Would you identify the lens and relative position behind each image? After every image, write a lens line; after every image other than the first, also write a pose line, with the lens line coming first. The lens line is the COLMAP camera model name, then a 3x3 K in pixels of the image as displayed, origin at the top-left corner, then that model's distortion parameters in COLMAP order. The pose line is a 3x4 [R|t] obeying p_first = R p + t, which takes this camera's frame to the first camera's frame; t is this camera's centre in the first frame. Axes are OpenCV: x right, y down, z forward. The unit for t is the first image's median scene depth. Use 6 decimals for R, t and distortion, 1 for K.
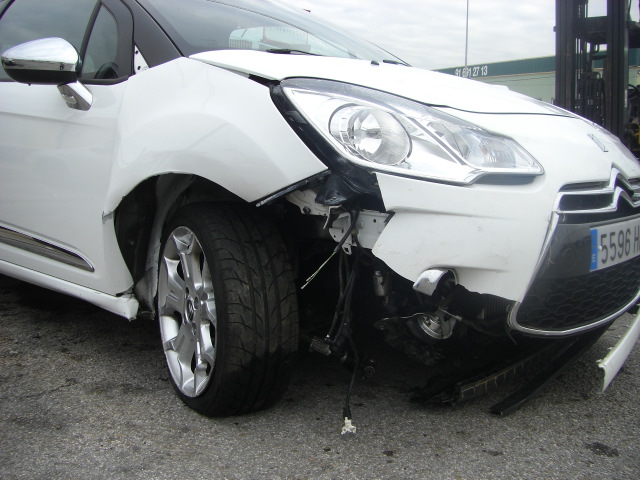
lens RADIAL K [[722.9, 0, 318.6], [0, 722.9, 230.7], [0, 0, 1]] dist [-0.121597, 0.000000]
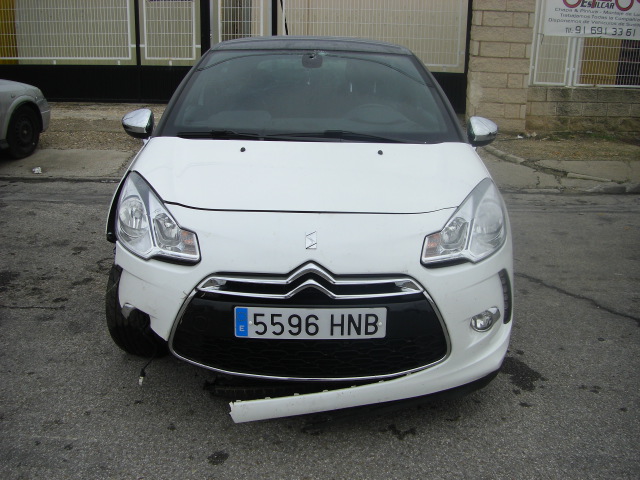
lens RADIAL K [[722.9, 0, 316.7], [0, 722.9, 244.2], [0, 0, 1]] dist [-0.121597, 0.000000]
pose [[0.671697, 0.201508, -0.712893, 1.432862], [-0.100895, 0.978213, 0.181439, -0.383541], [0.733923, -0.049944, 0.677394, 0.175796]]
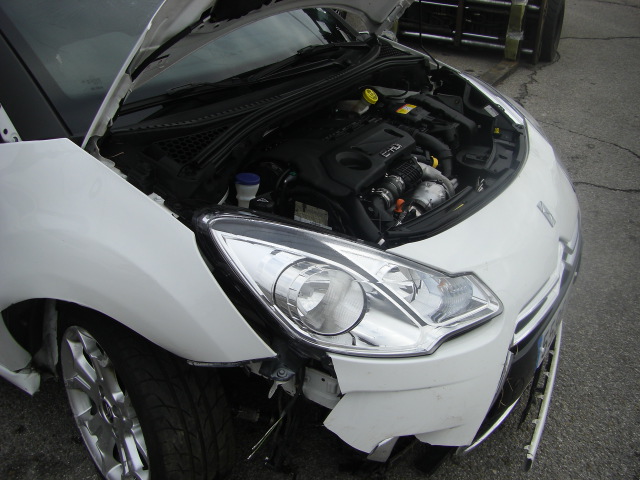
lens RADIAL K [[722.9, 0, 320.1], [0, 722.9, 238.2], [0, 0, 1]] dist [-0.121597, 0.000000]
pose [[0.978178, -0.062796, 0.198052, -0.089056], [-0.012784, 0.933235, 0.359038, -0.472838], [-0.207375, -0.353735, 0.912067, 0.220441]]
